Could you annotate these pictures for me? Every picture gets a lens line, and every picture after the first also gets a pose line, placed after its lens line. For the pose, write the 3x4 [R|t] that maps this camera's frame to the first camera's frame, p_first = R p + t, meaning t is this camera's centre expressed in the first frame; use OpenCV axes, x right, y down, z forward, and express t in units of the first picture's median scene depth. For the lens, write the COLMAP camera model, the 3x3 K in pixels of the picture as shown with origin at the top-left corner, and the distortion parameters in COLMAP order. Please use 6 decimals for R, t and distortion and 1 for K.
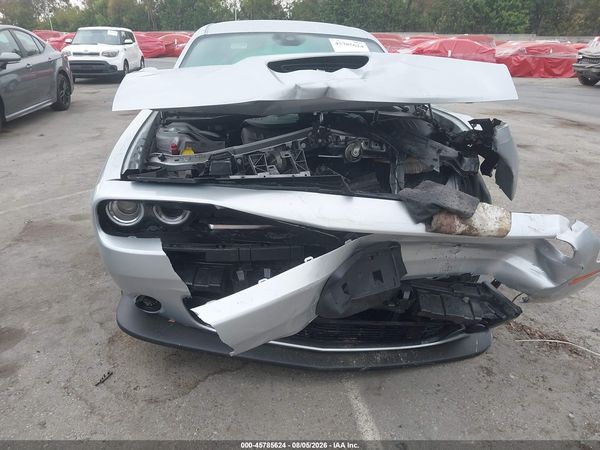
lens RADIAL K [[463.6, 0, 305.3], [0, 463.6, 225.7], [0, 0, 1]] dist [0.007719, -0.001939]
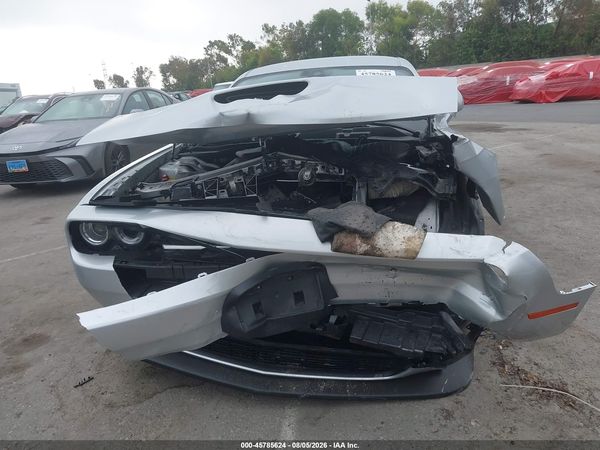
lens RADIAL K [[467.5, 0, 307.5], [0, 467.5, 225.8], [0, 0, 1]] dist [0.007162, -0.004343]
pose [[0.958952, -0.002809, -0.283556, 0.427938], [-0.020729, 0.996581, -0.079976, 0.033604], [0.282811, 0.082571, 0.955615, 0.041929]]
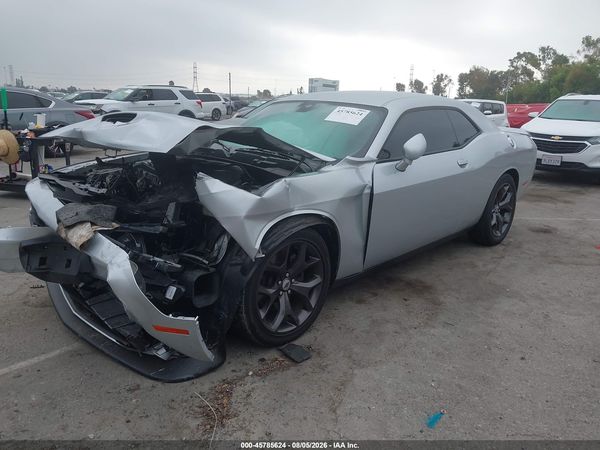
lens RADIAL K [[466.8, 0, 300.0], [0, 466.8, 225.0], [0, 0, 1]] dist [0.061978, -0.096459]
pose [[0.642223, 0.199146, -0.740197, 1.533915], [-0.303613, 0.952769, -0.007090, -0.187350], [0.703824, 0.229287, 0.672353, 0.475816]]
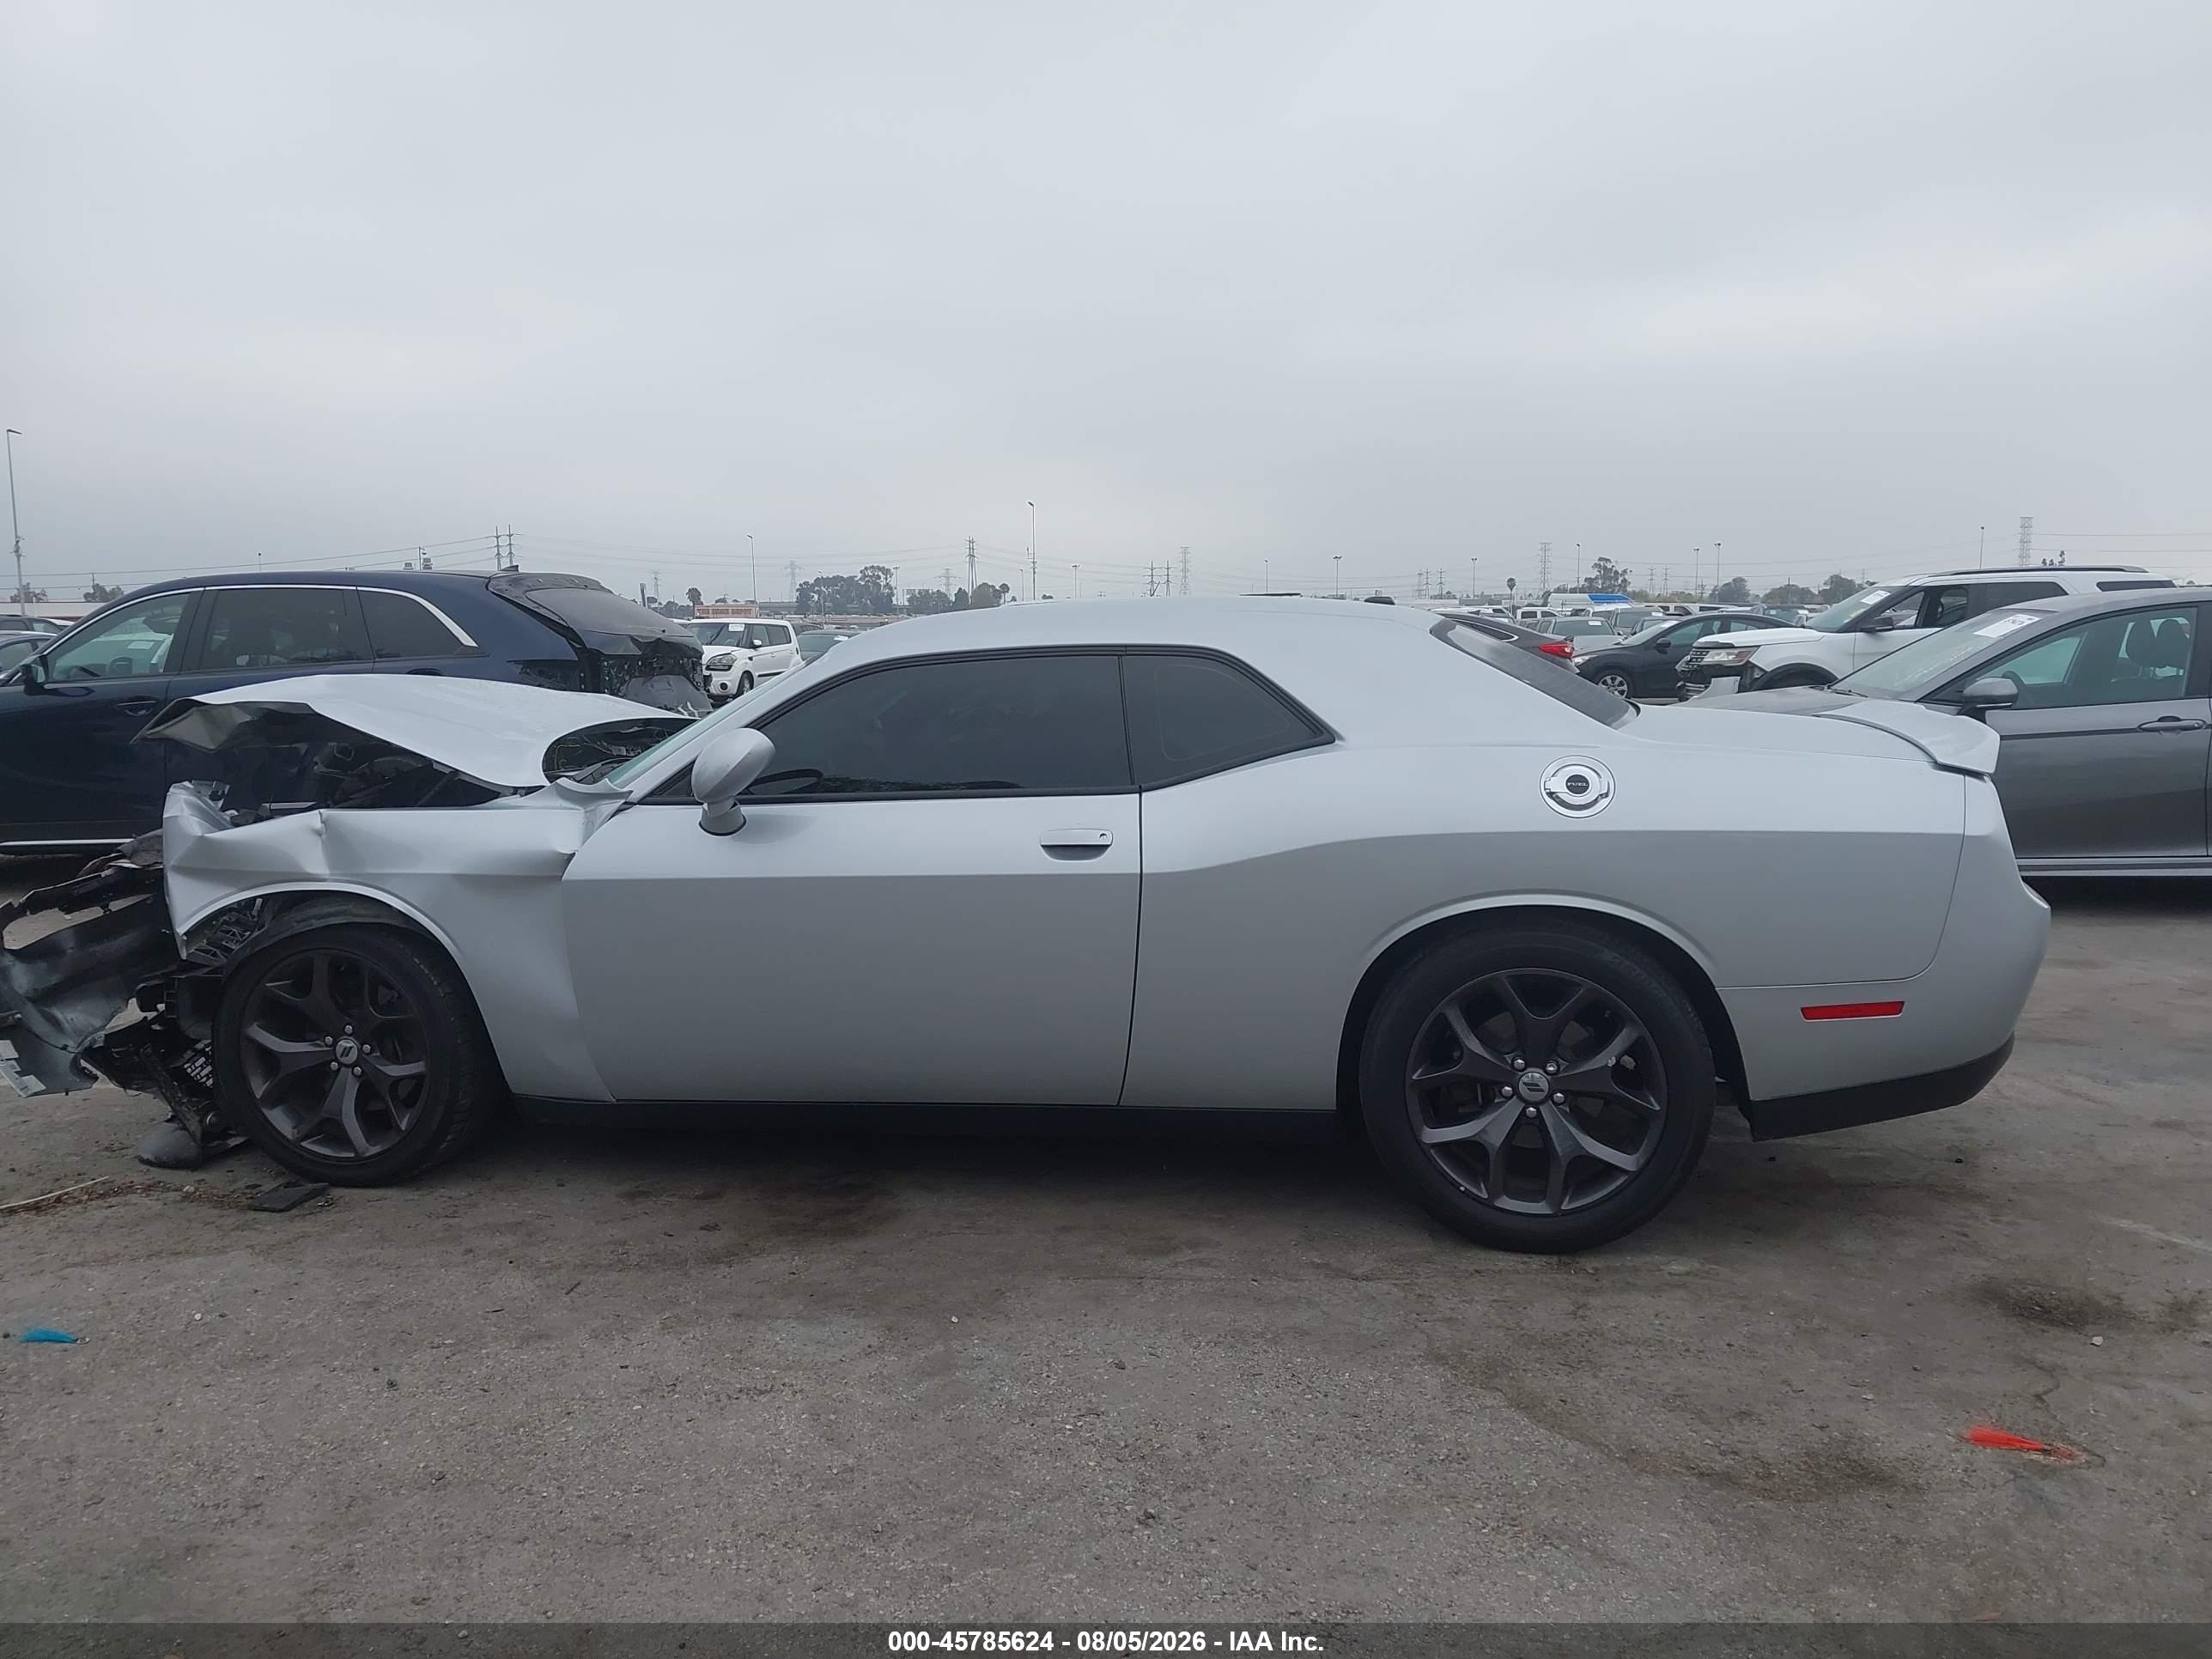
lens RADIAL K [[1738.4, 0, 1139.0], [0, 1738.4, 867.4], [0, 0, 1]] dist [0.005316, 0.001247]
pose [[-0.310970, 0.122744, -0.942461, 2.367348], [-0.341714, 0.910876, 0.231381, -1.174235], [0.886865, 0.394005, -0.241311, 2.929211]]
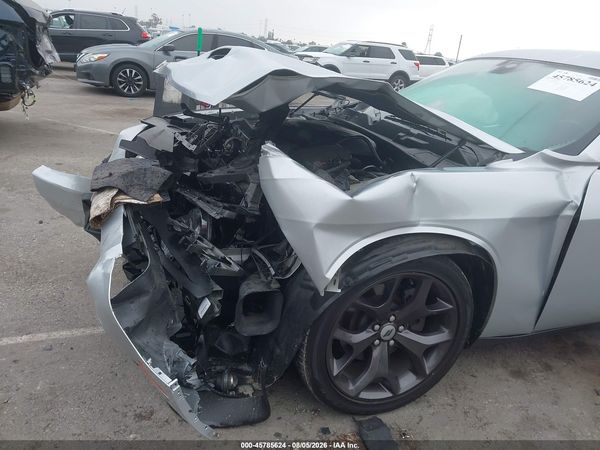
lens RADIAL K [[471.2, 0, 303.0], [0, 471.2, 226.3], [0, 0, 1]] dist [0.005554, -0.007765]
pose [[0.240349, 0.352466, -0.904434, 1.214622], [-0.451302, 0.865495, 0.217360, -0.324602], [0.859395, 0.355930, 0.367089, 0.892199]]
